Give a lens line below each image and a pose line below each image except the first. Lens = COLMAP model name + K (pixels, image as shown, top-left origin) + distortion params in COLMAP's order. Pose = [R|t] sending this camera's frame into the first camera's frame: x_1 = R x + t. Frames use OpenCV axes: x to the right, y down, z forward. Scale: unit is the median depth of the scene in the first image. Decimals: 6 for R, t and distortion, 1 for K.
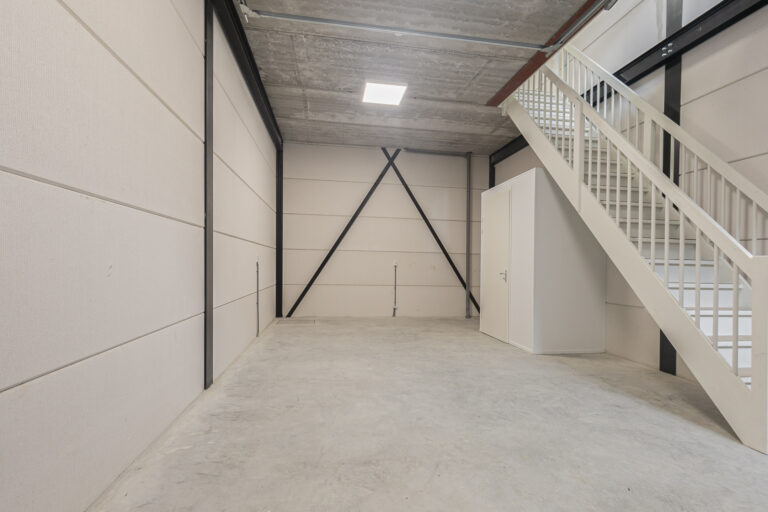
lens RADIAL K [[365.8, 0, 384.0], [0, 365.8, 257.0], [0, 0, 1]] dist [0.008274, 0.000062]
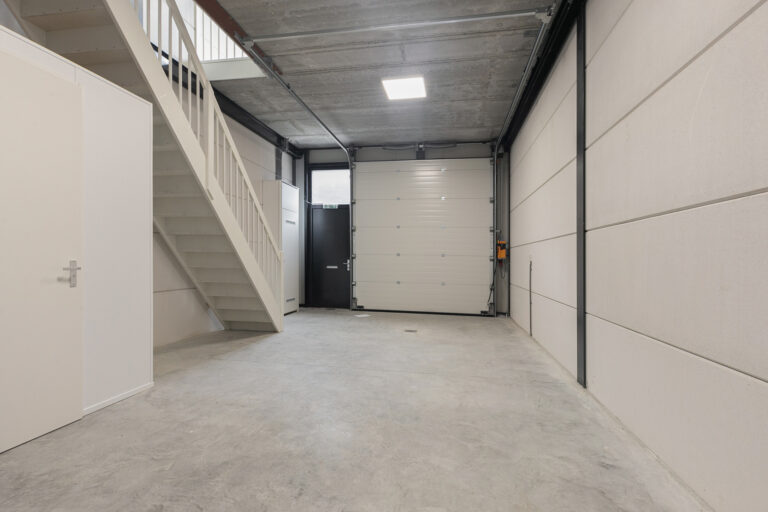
lens RADIAL K [[365.8, 0, 382.3], [0, 365.8, 256.1], [0, 0, 1]] dist [0.008274, 0.000062]
pose [[-0.943076, -0.025821, 0.331573, -0.248822], [-0.034074, 0.999237, -0.019101, 0.029944], [-0.330827, -0.029312, -0.943236, 1.895467]]
